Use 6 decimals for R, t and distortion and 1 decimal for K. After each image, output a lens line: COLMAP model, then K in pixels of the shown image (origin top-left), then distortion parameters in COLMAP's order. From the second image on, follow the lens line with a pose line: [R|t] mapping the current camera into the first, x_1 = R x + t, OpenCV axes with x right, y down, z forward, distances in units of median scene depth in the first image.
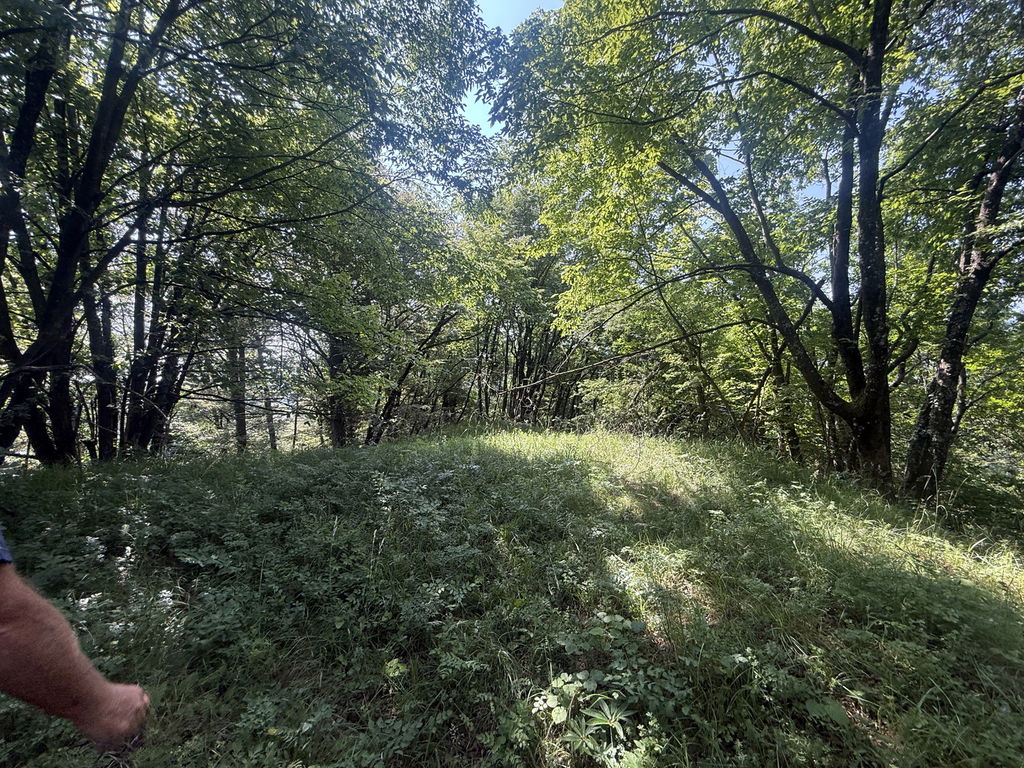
lens RADIAL K [[405.8, 0, 512.4], [0, 405.8, 384.5], [0, 0, 1]] dist [-0.004231, 0.001043]
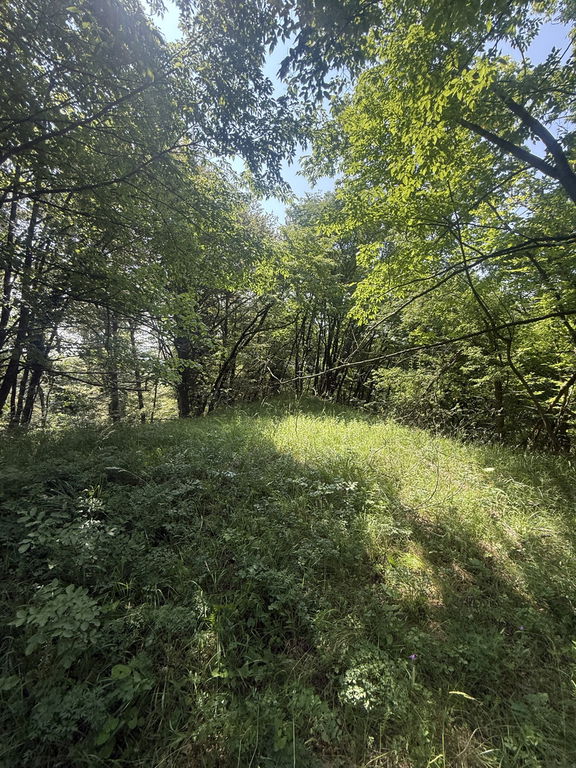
lens RADIAL K [[304.4, 0, 287.5], [0, 304.4, 382.4], [0, 0, 1]] dist [-0.004231, 0.001043]
pose [[0.990533, 0.050294, -0.127731, 0.049506], [-0.042238, 0.996990, 0.065016, -0.017599], [0.130617, -0.059005, 0.989676, 0.203617]]
